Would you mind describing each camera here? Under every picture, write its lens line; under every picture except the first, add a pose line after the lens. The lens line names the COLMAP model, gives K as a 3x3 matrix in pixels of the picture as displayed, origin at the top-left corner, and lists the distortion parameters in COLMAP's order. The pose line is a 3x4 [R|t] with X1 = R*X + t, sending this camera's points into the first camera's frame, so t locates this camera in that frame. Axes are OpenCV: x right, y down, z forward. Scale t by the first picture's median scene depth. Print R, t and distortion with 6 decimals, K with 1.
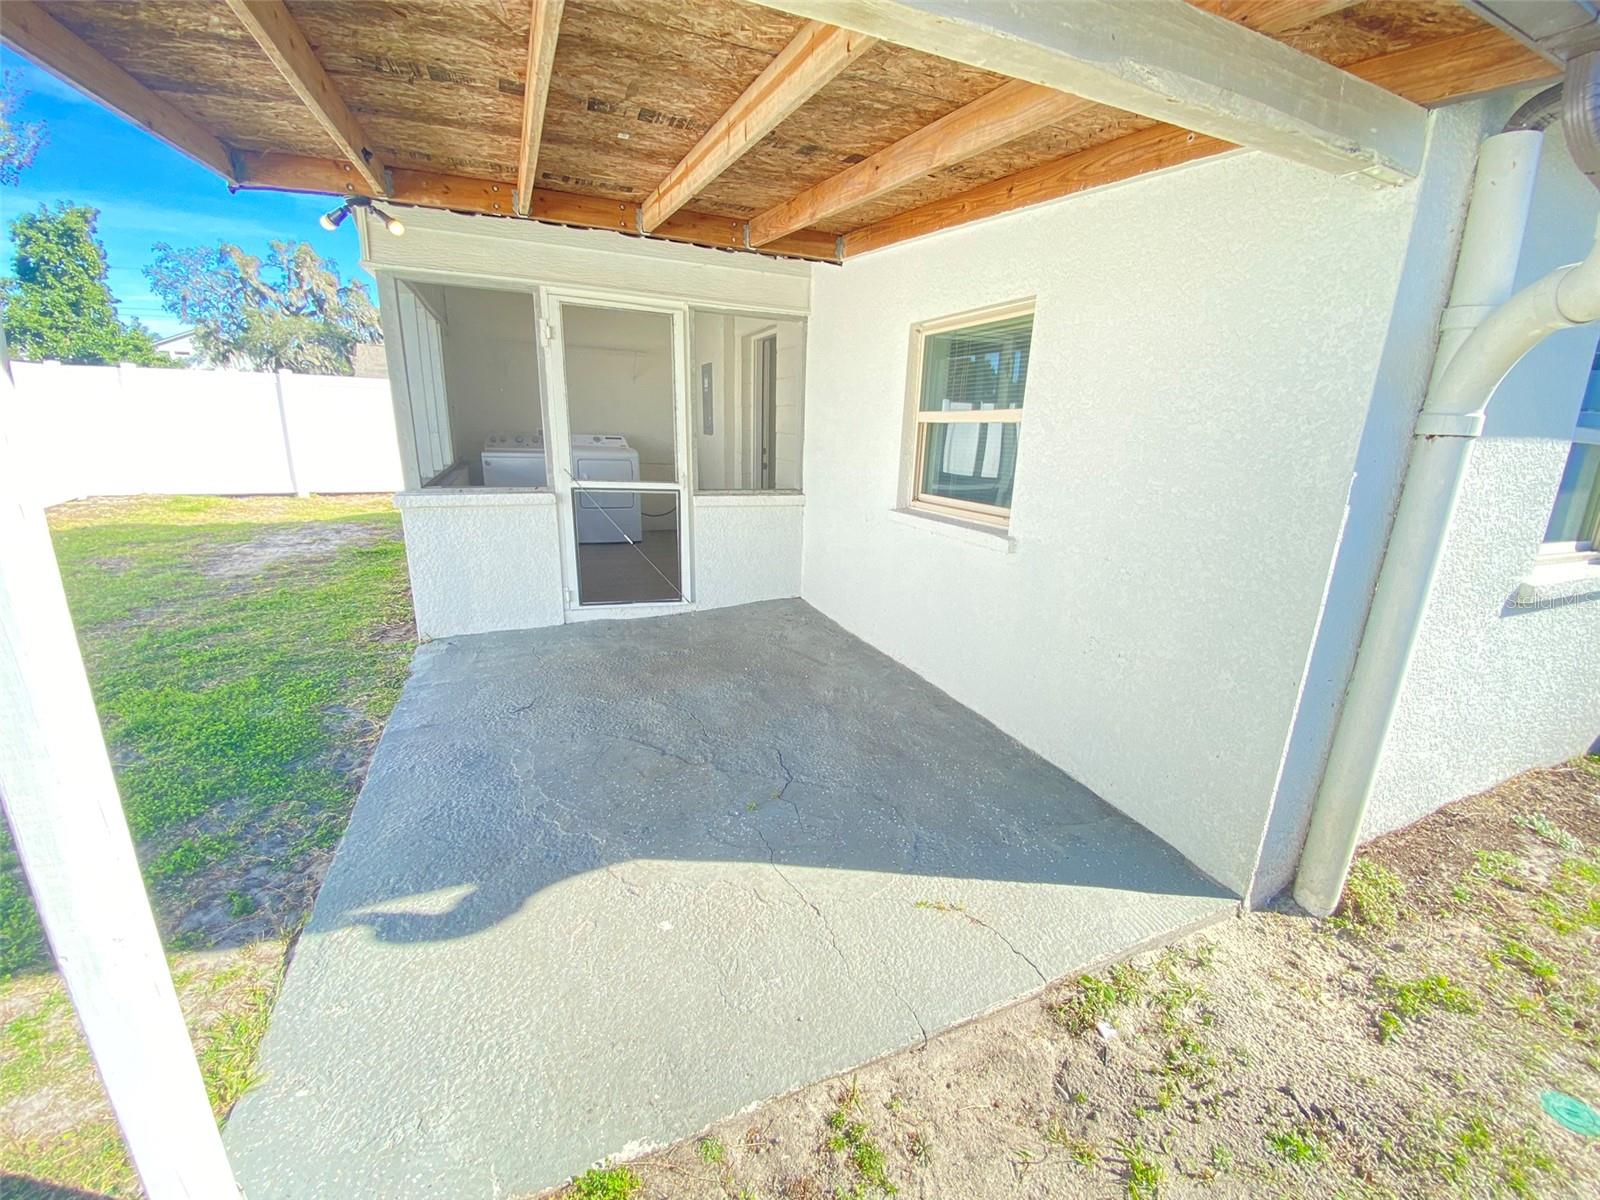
lens RADIAL K [[652.8, 0, 799.8], [0, 652.8, 601.6], [0, 0, 1]] dist [0.026129, -0.024968]
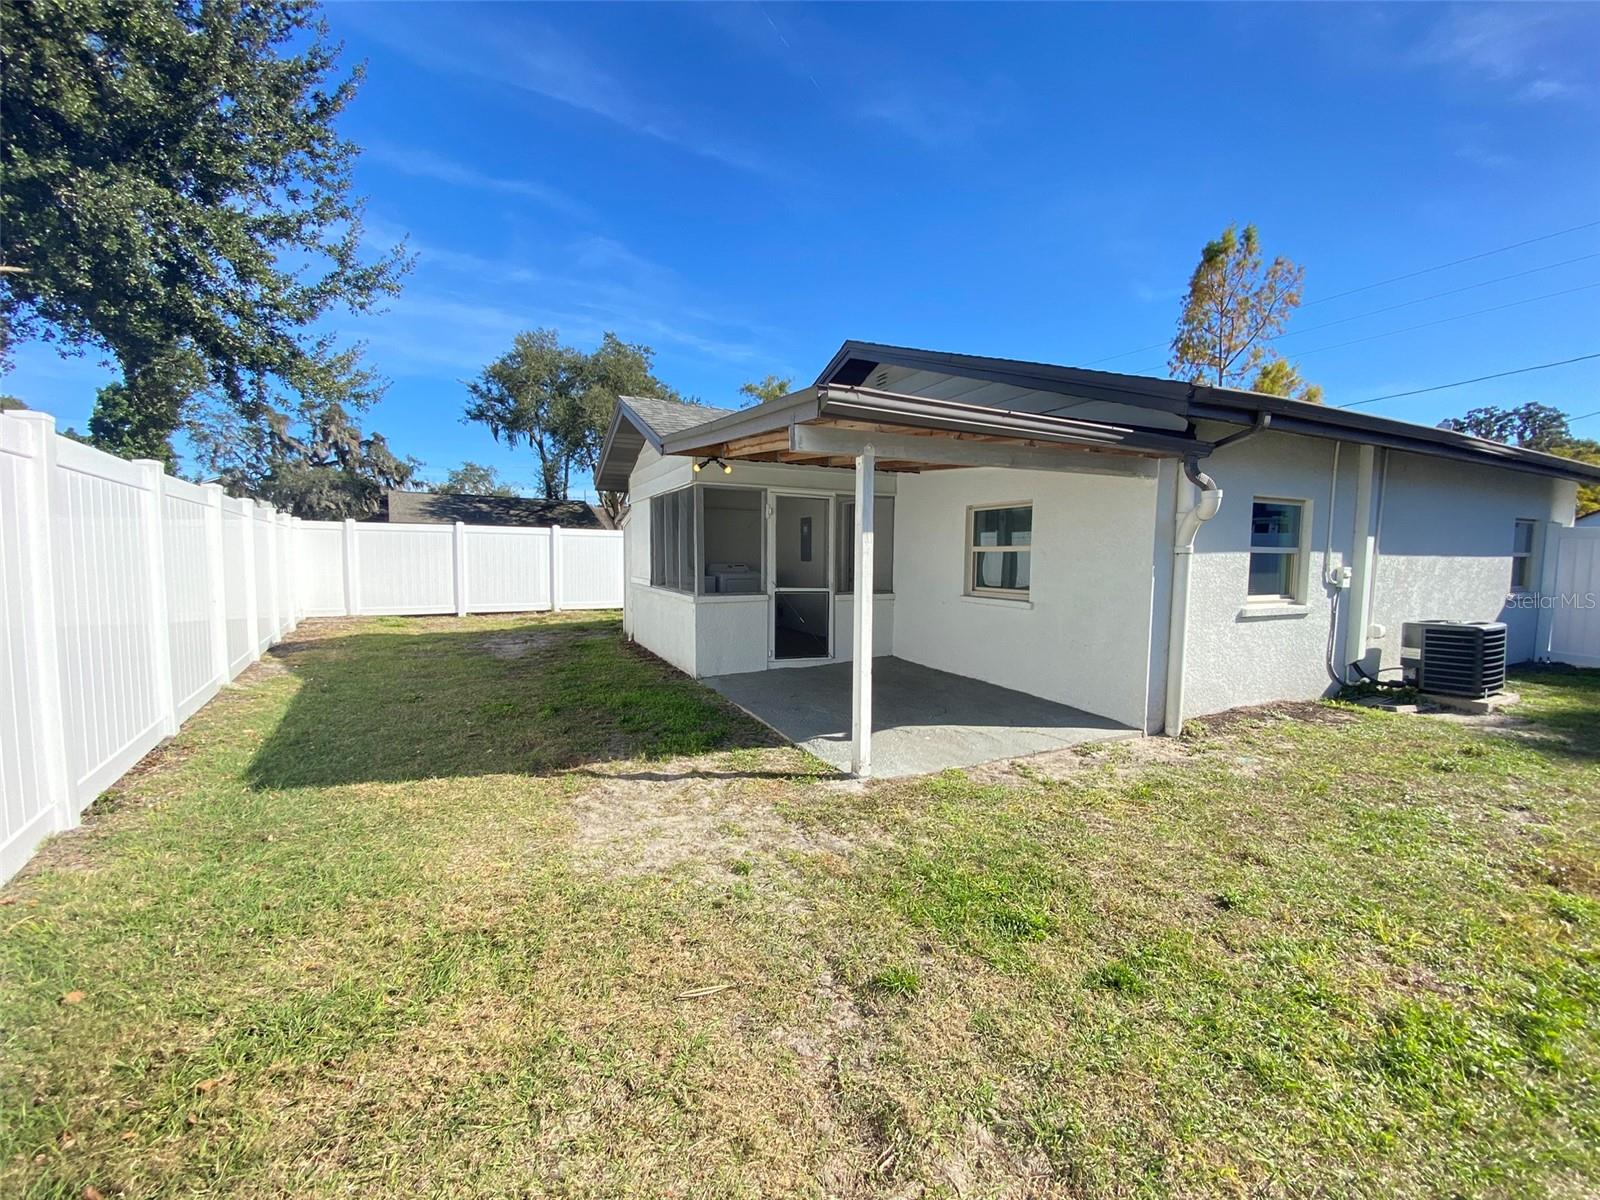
lens RADIAL K [[648.2, 0, 802.8], [0, 648.2, 591.9], [0, 0, 1]] dist [0.022229, -0.028916]
pose [[0.998780, -0.025825, 0.042087, -0.417707], [0.033714, 0.979399, -0.199101, 0.215959], [-0.036078, 0.200277, 0.979075, -0.865243]]
